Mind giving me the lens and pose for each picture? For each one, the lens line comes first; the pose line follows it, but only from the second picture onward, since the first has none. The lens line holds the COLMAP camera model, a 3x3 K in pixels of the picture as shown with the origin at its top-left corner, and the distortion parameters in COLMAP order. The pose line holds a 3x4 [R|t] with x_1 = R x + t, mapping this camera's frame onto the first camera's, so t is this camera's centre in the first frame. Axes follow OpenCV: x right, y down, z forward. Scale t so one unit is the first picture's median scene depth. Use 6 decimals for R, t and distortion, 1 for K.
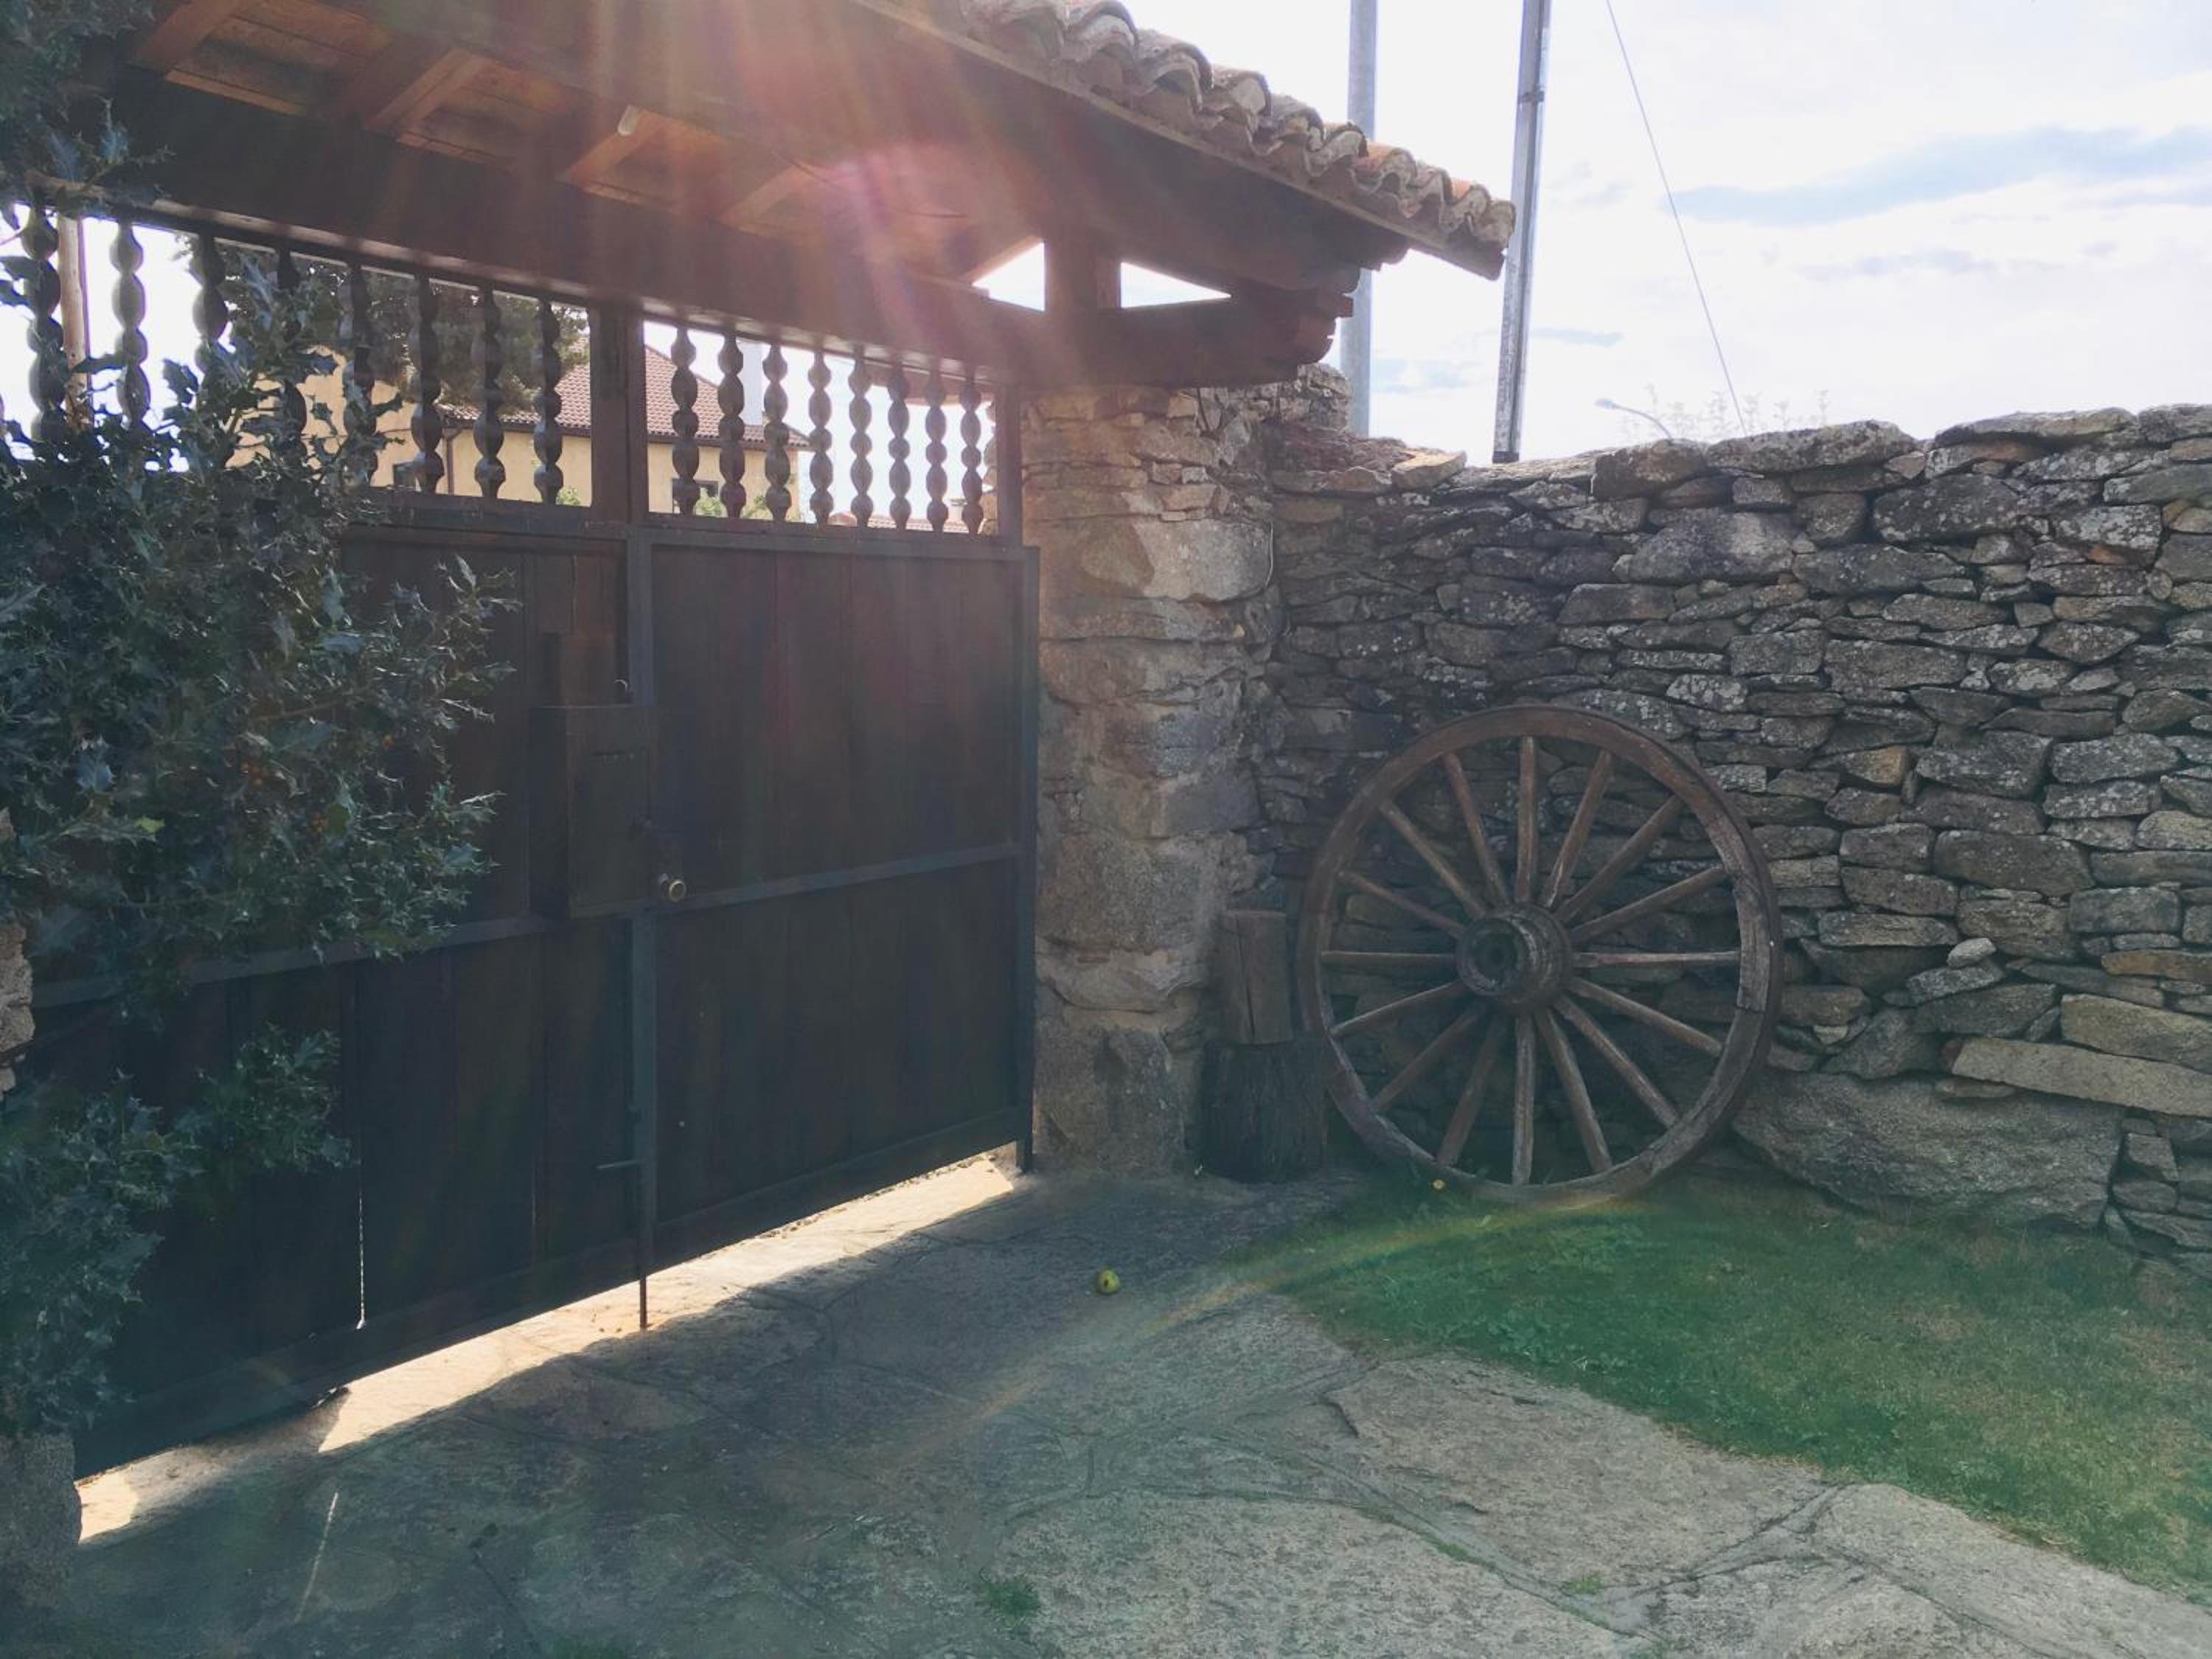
lens RADIAL K [[1896.9, 0, 1084.4], [0, 1896.9, 832.7], [0, 0, 1]] dist [0.058850, -0.013159]
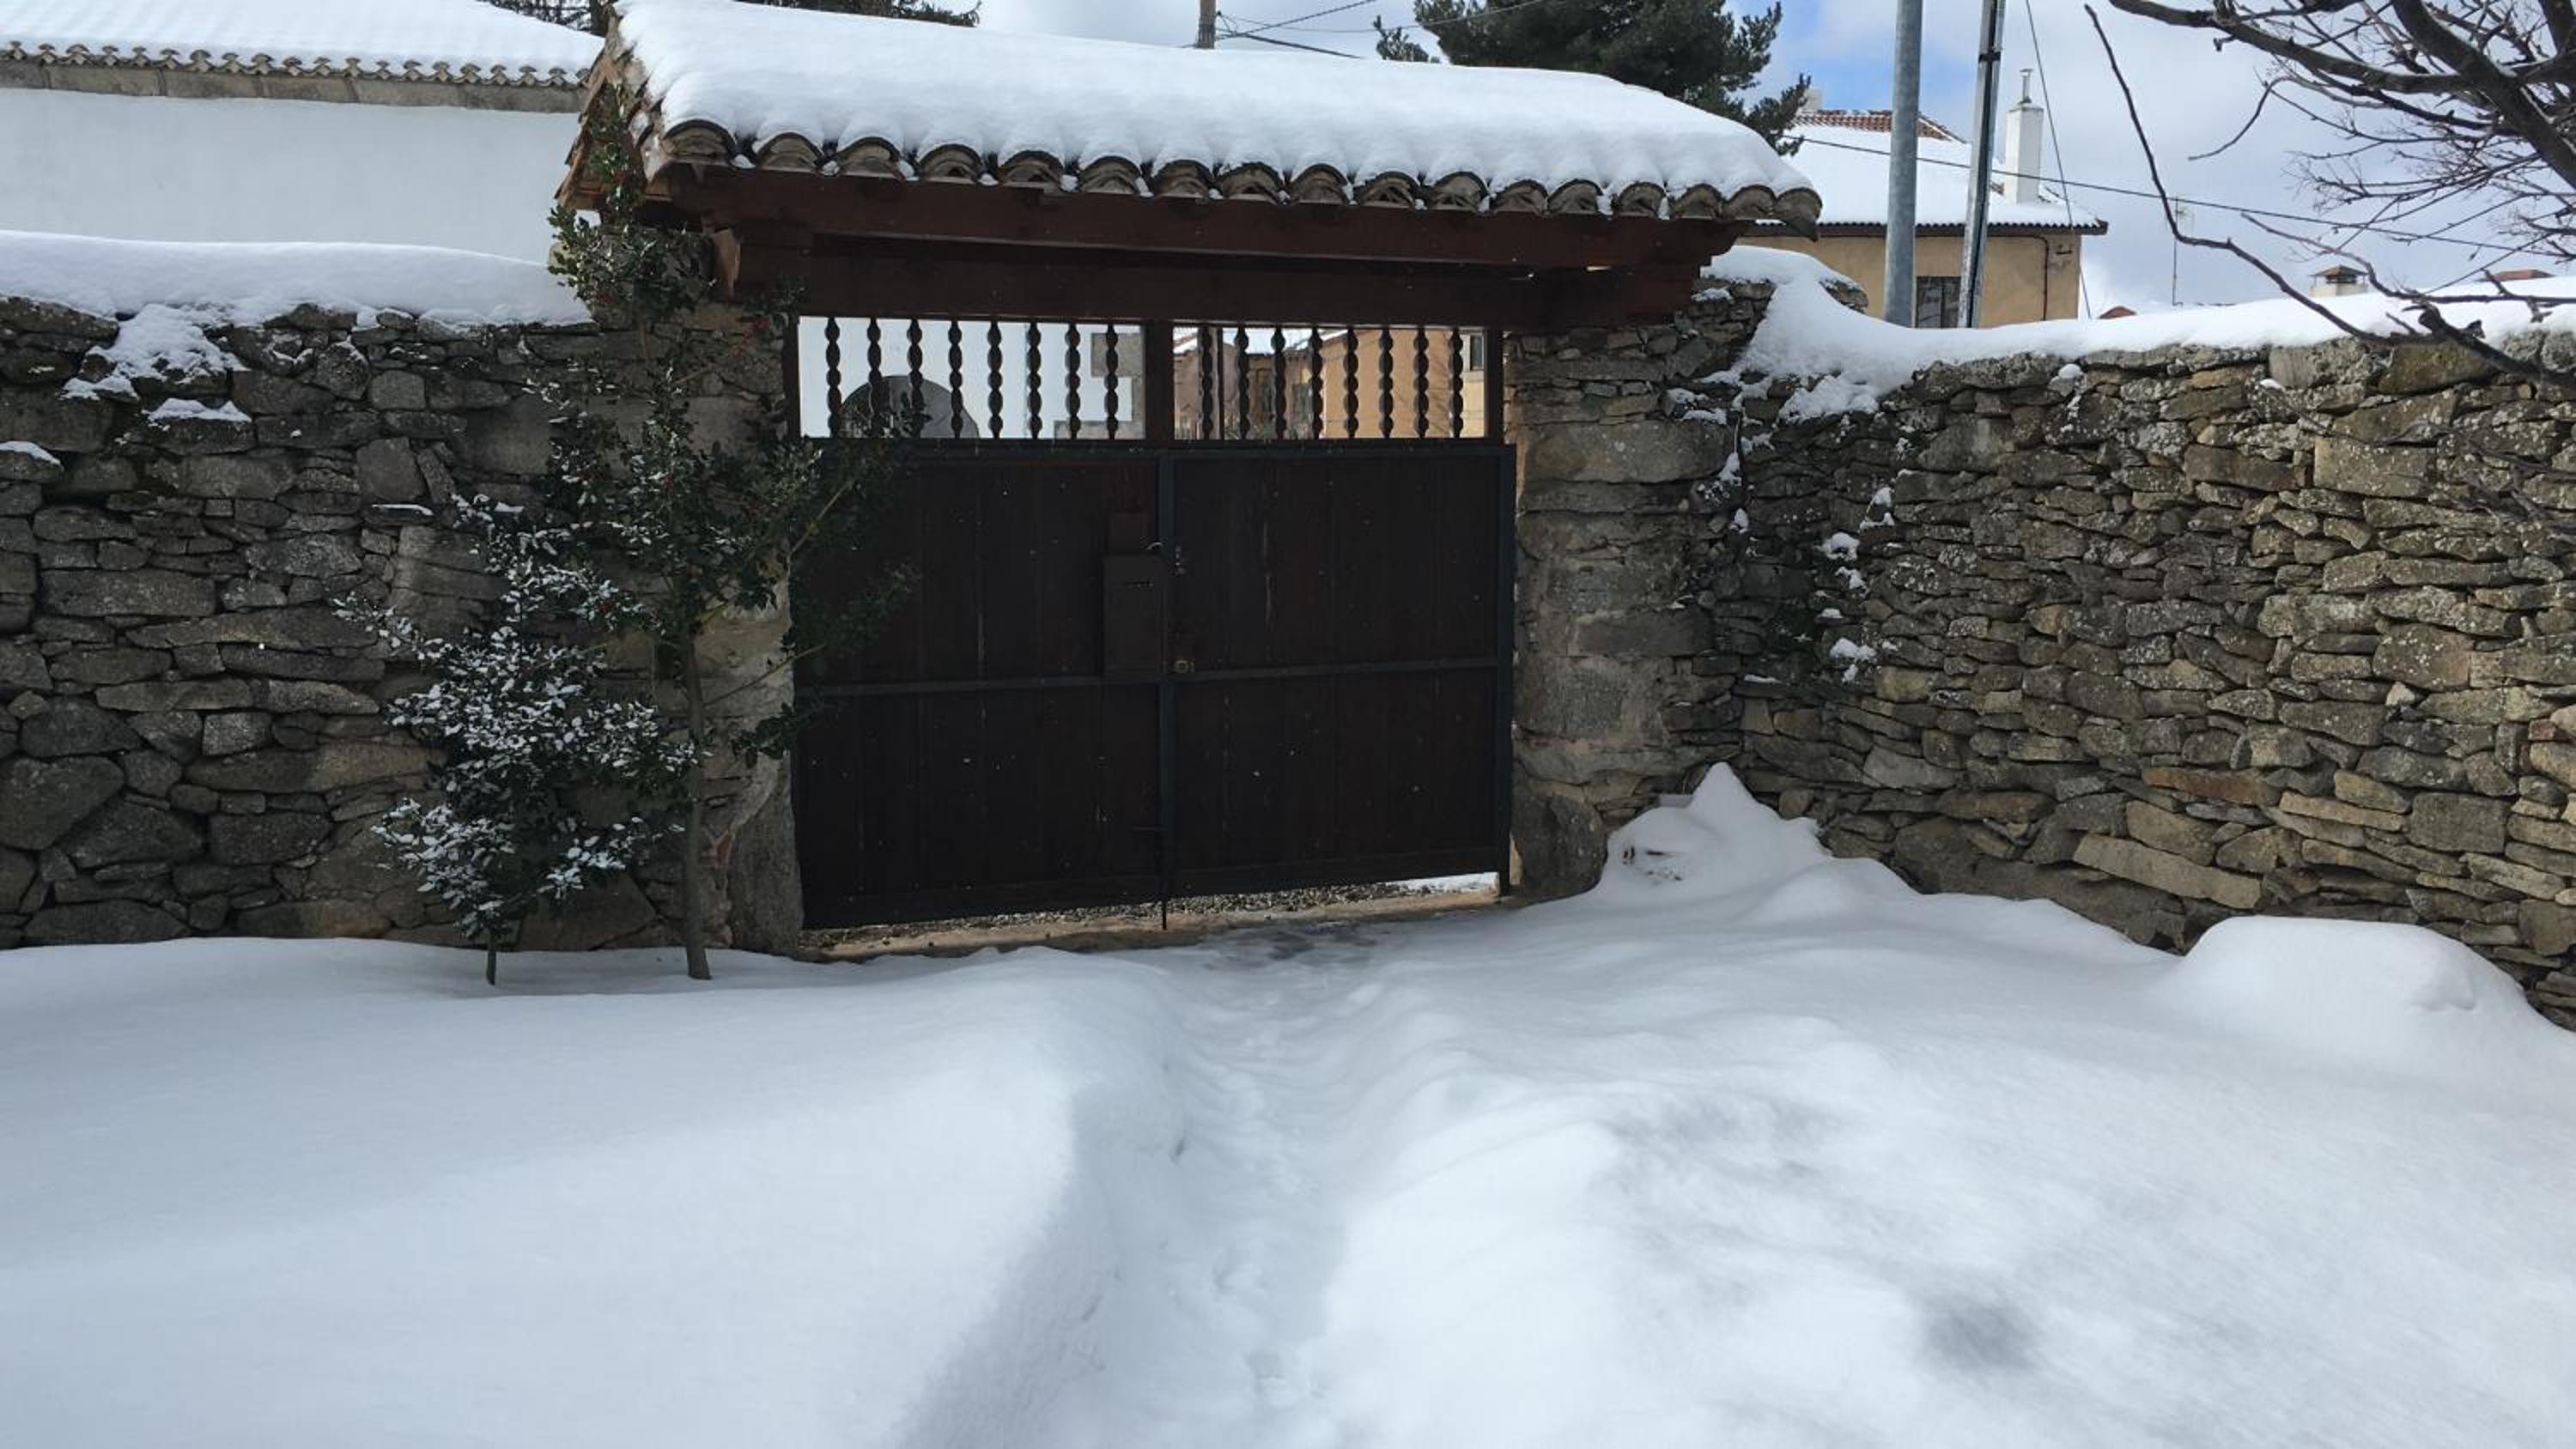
lens RADIAL K [[2331.1, 0, 1336.5], [0, 2331.1, 718.1], [0, 0, 1]] dist [0.082198, -0.109247]
pose [[0.862482, 0.054068, -0.503191, 0.798500], [-0.048162, 0.998533, 0.024741, 0.014706], [0.503791, 0.002896, 0.863821, -0.590442]]
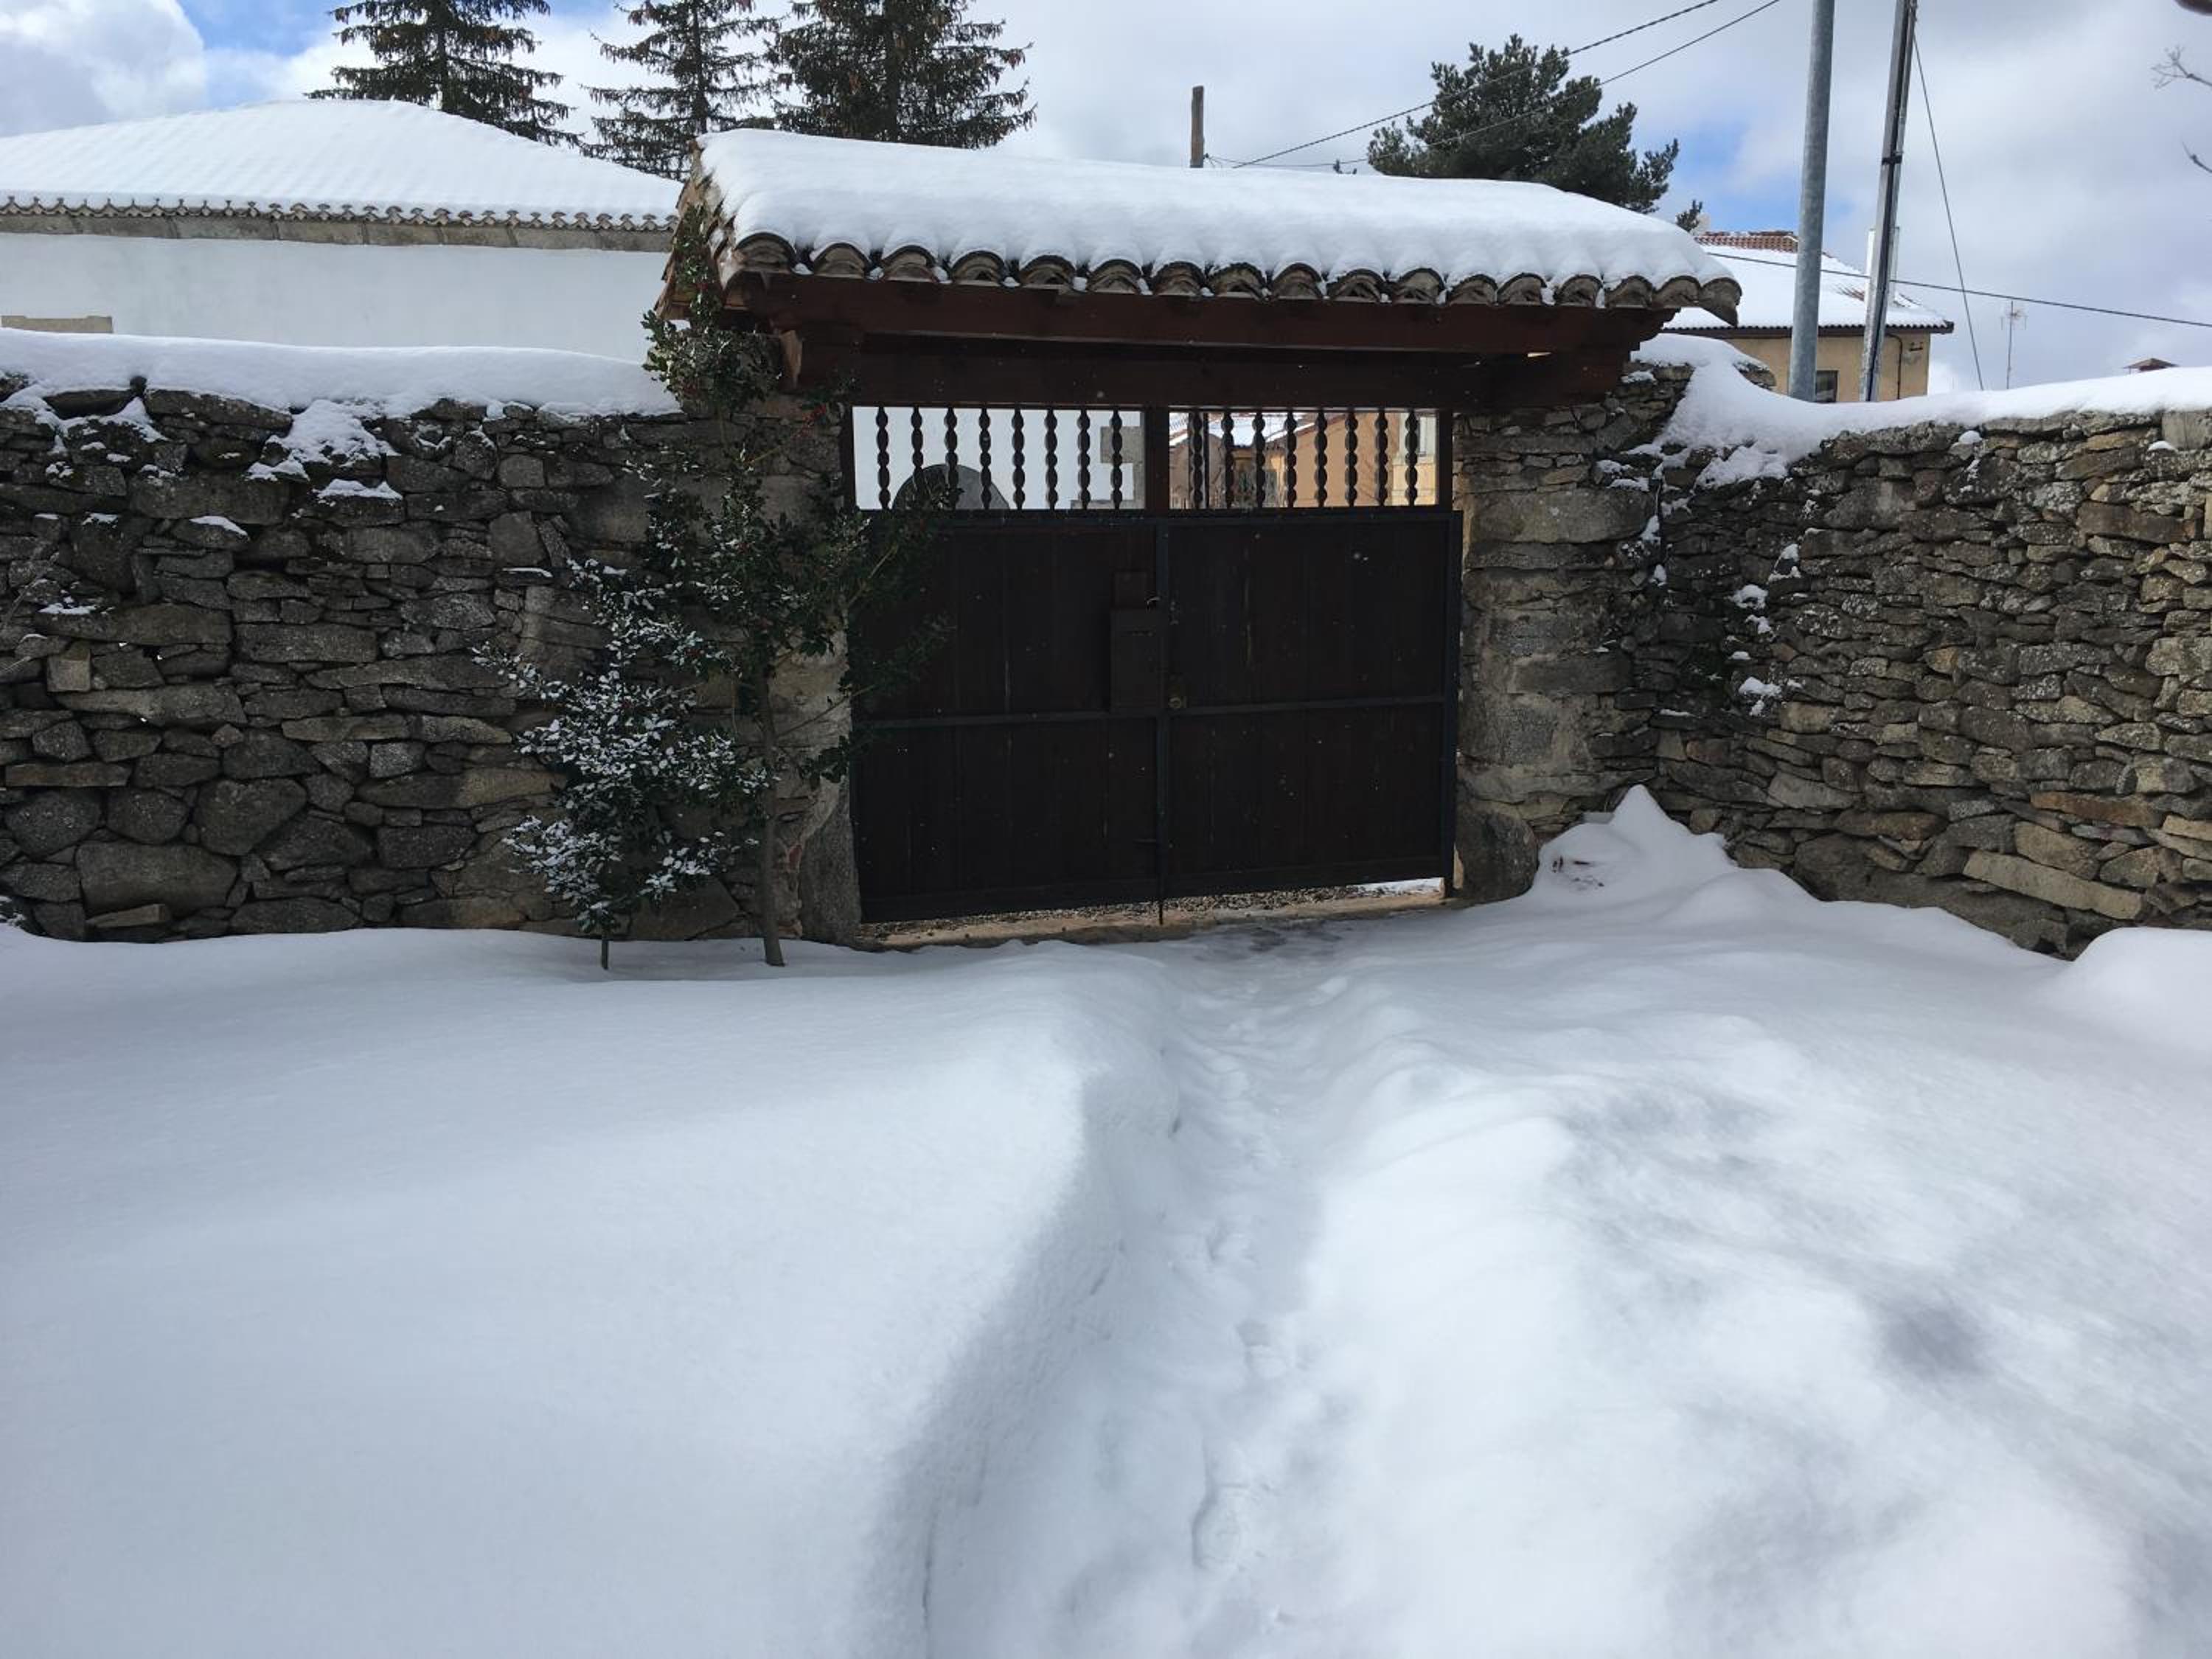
lens RADIAL K [[1849.4, 0, 1149.1], [0, 1849.4, 832.1], [0, 0, 1]] dist [0.075905, -0.099723]
pose [[0.820009, 0.082831, -0.566326, 0.733710], [-0.046771, 0.995861, 0.077933, 0.012019], [0.570437, -0.037418, 0.820489, -0.499485]]
